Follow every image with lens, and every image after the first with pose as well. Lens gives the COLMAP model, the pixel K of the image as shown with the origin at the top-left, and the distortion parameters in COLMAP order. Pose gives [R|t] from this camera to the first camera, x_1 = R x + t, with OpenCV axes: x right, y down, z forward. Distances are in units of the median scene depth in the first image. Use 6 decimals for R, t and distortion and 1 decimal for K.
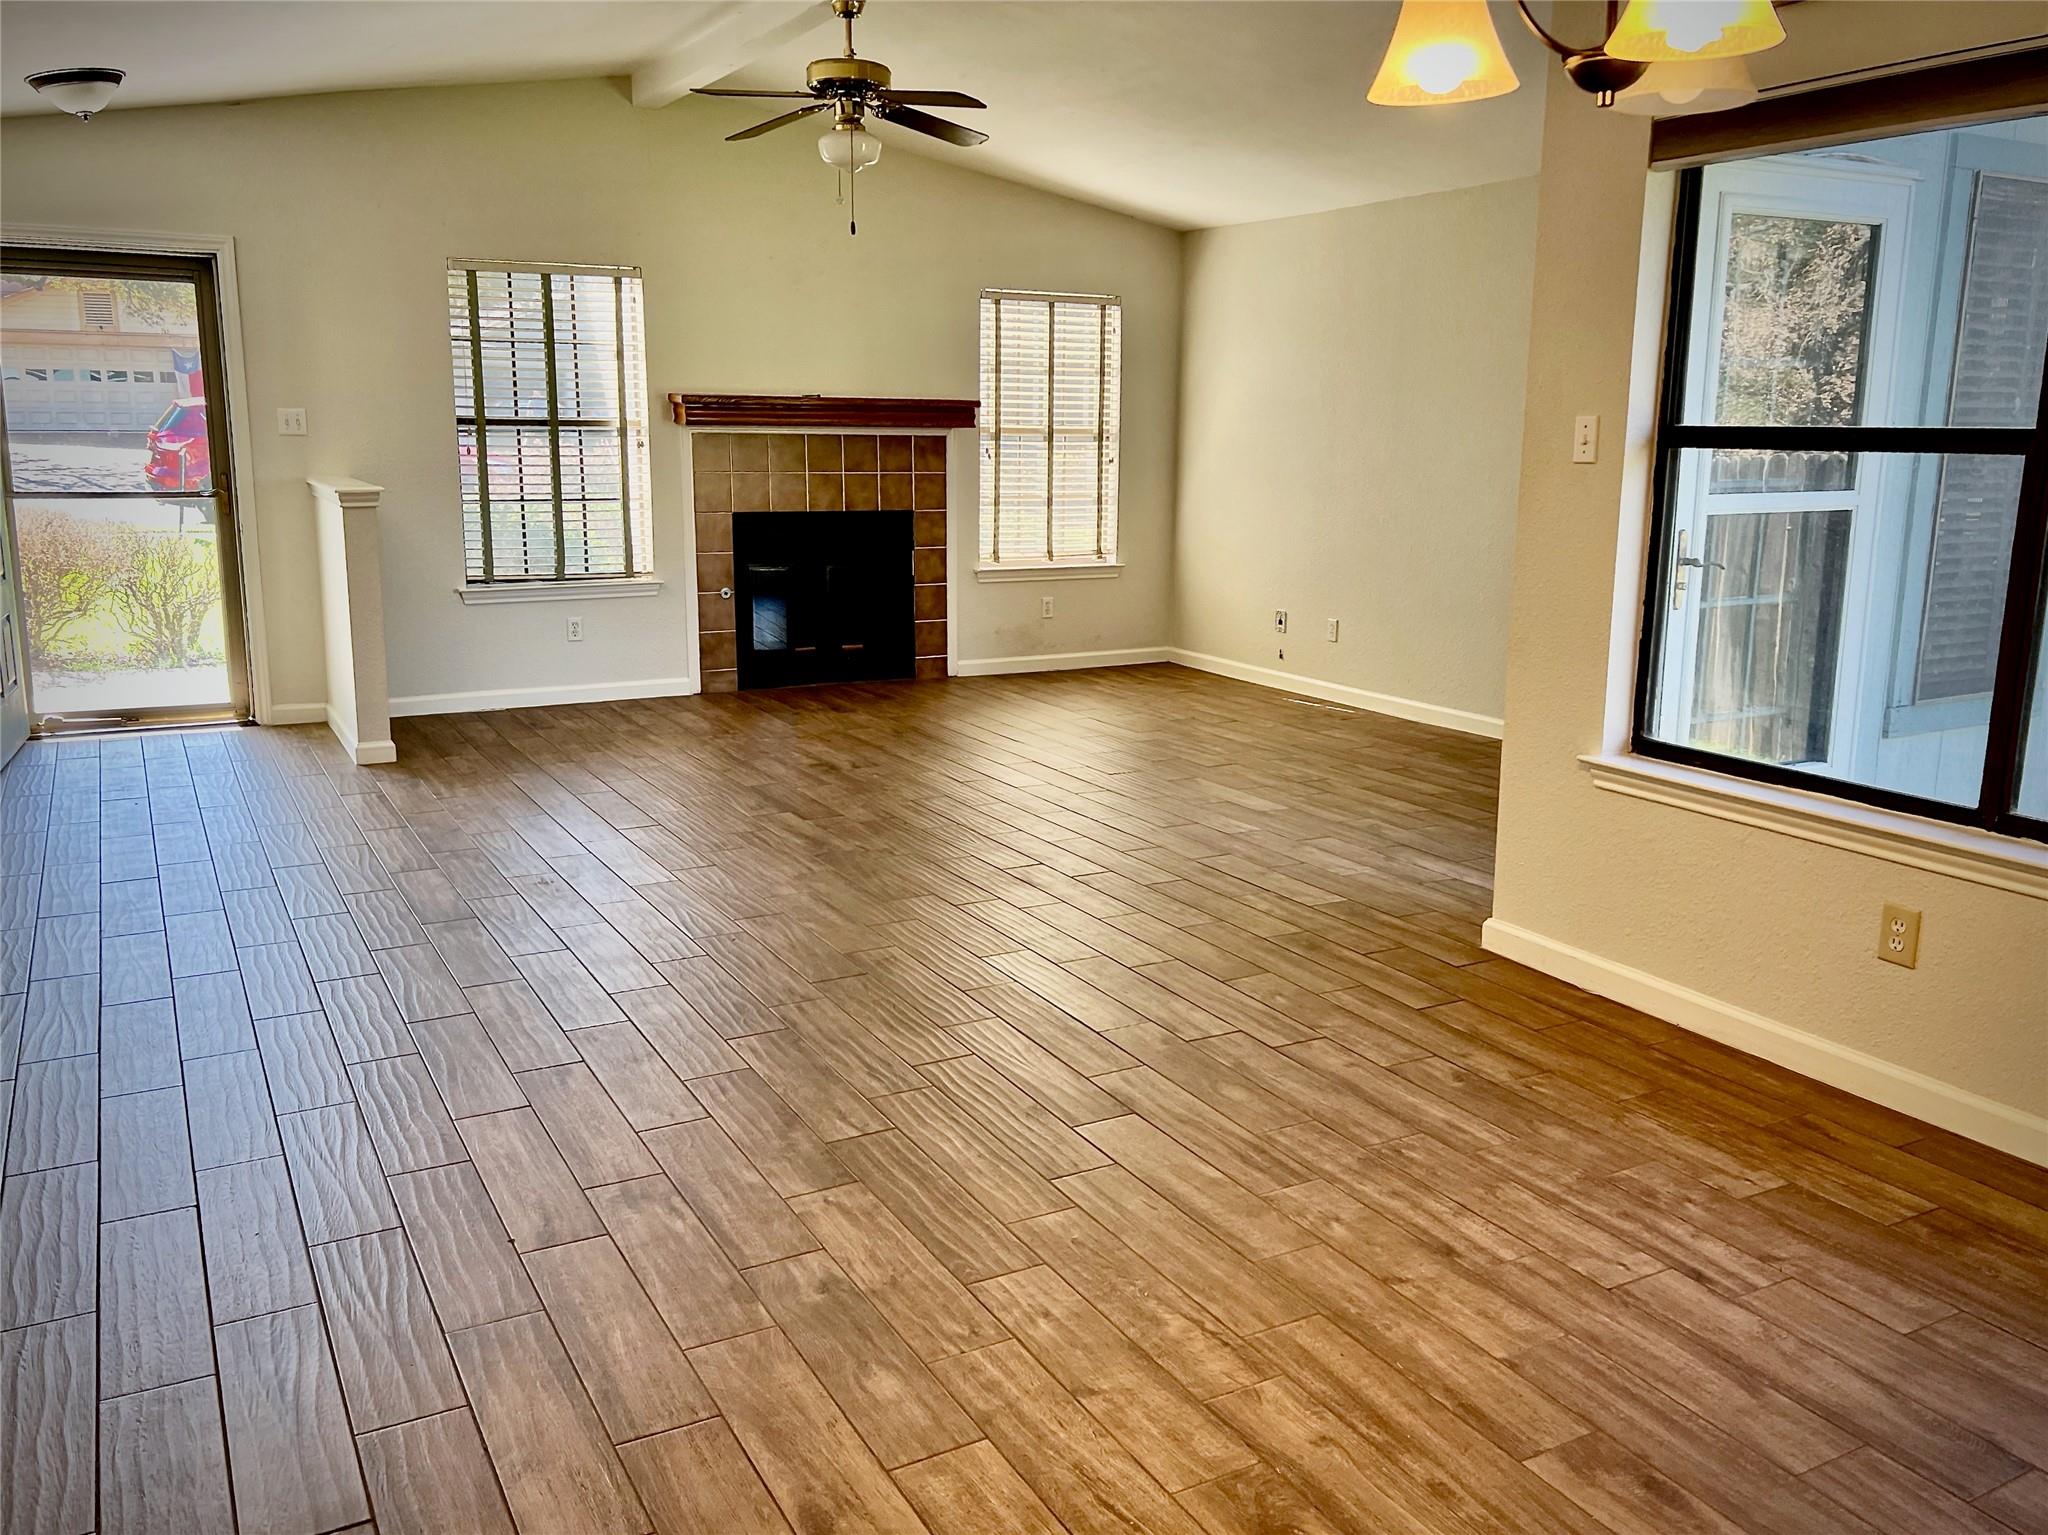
lens RADIAL K [[1605.8, 0, 1038.8], [0, 1605.8, 779.3], [0, 0, 1]] dist [0.053002, -0.032663]
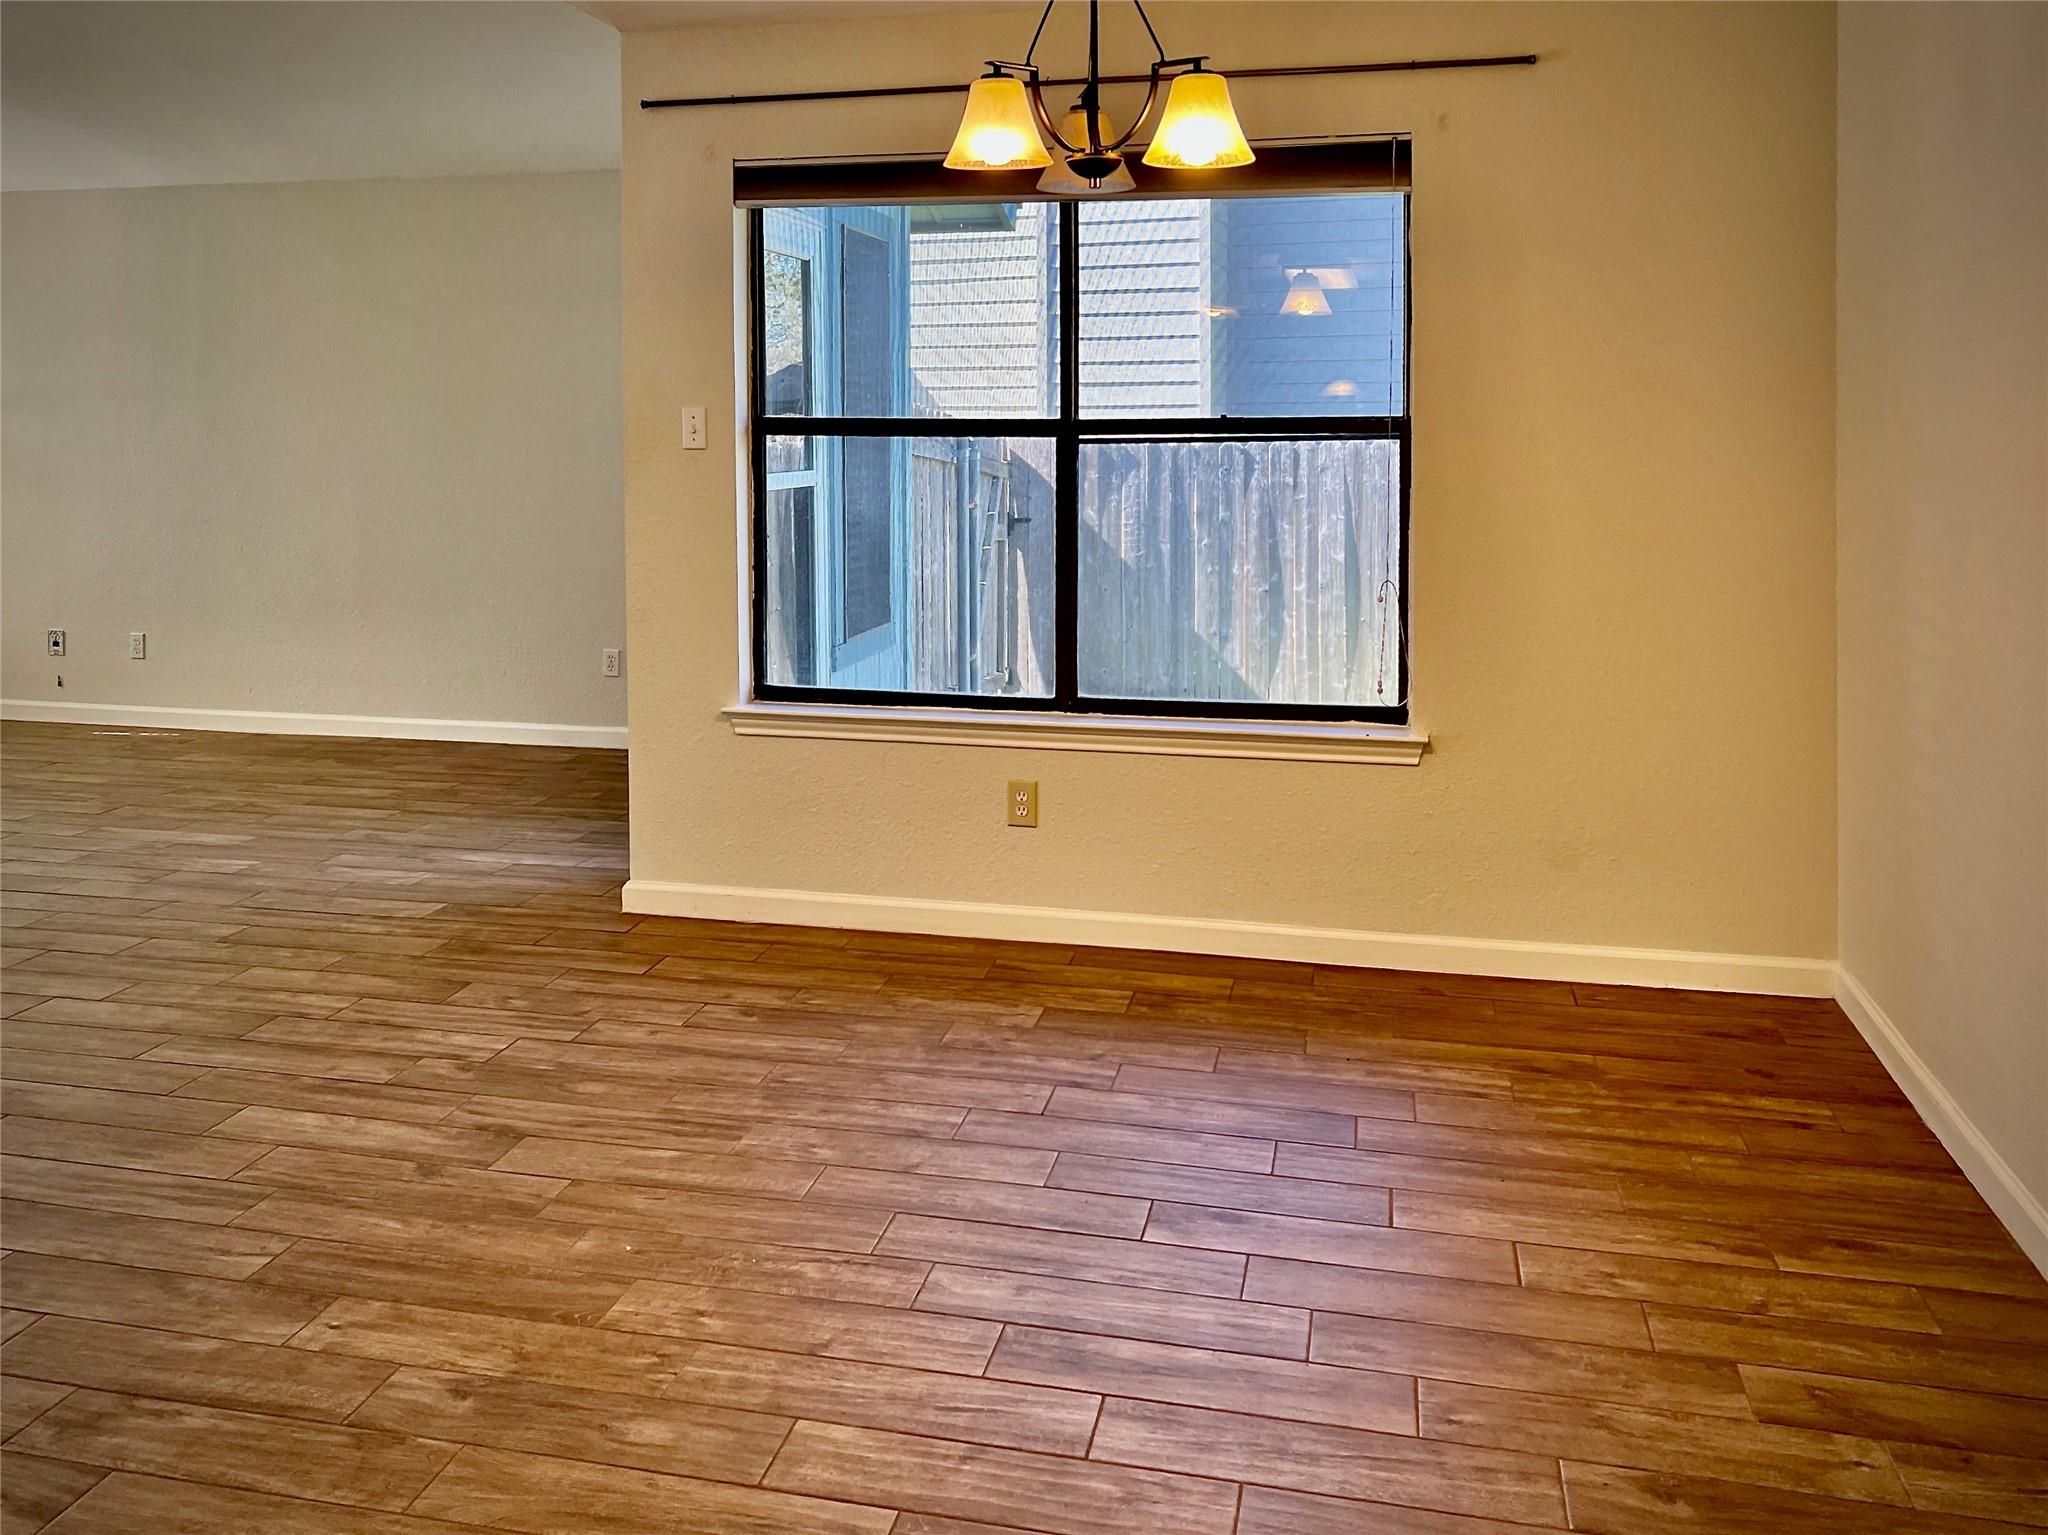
lens RADIAL K [[1605.8, 0, 1055.2], [0, 1605.8, 553.2], [0, 0, 1]] dist [0.053002, -0.032663]
pose [[0.688373, -0.065993, 0.722349, -0.429208], [0.162117, 0.984659, -0.064534, -0.015642], [-0.707008, 0.161529, 0.688511, 0.087708]]
